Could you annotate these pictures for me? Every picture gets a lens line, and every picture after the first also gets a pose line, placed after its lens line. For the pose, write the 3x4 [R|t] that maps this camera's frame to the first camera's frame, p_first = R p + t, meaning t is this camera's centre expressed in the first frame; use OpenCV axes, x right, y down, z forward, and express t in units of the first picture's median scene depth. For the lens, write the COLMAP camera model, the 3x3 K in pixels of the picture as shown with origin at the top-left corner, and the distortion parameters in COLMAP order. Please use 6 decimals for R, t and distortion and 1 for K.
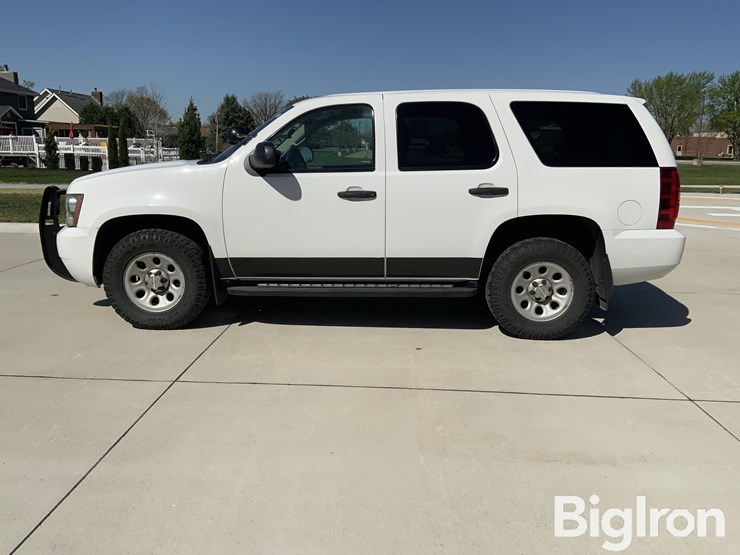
lens RADIAL K [[608.0, 0, 370.0], [0, 608.0, 277.5], [0, 0, 1]] dist [0.068670, -0.116375]
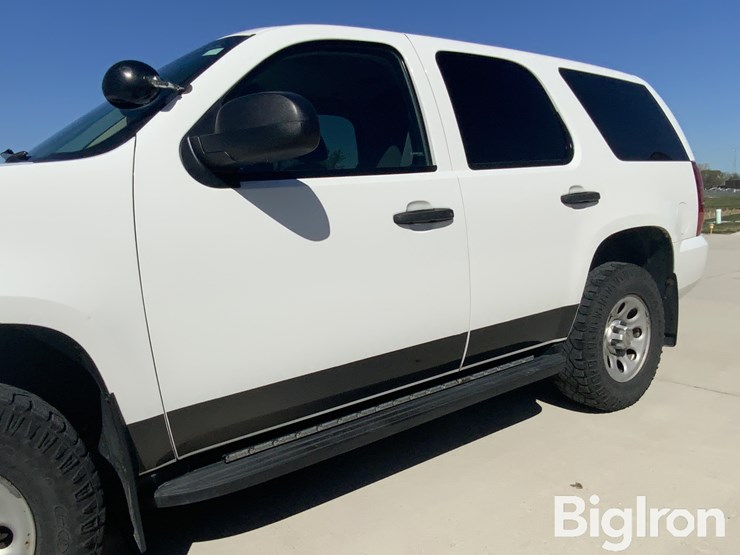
lens RADIAL K [[562.0, 0, 370.0], [0, 562.0, 277.5], [0, 0, 1]] dist [0.061869, -0.086313]
pose [[0.784660, -0.128365, 0.606491, -0.336437], [0.174466, 0.984510, -0.017345, -0.086366], [-0.594870, 0.119422, 0.794901, 0.660637]]
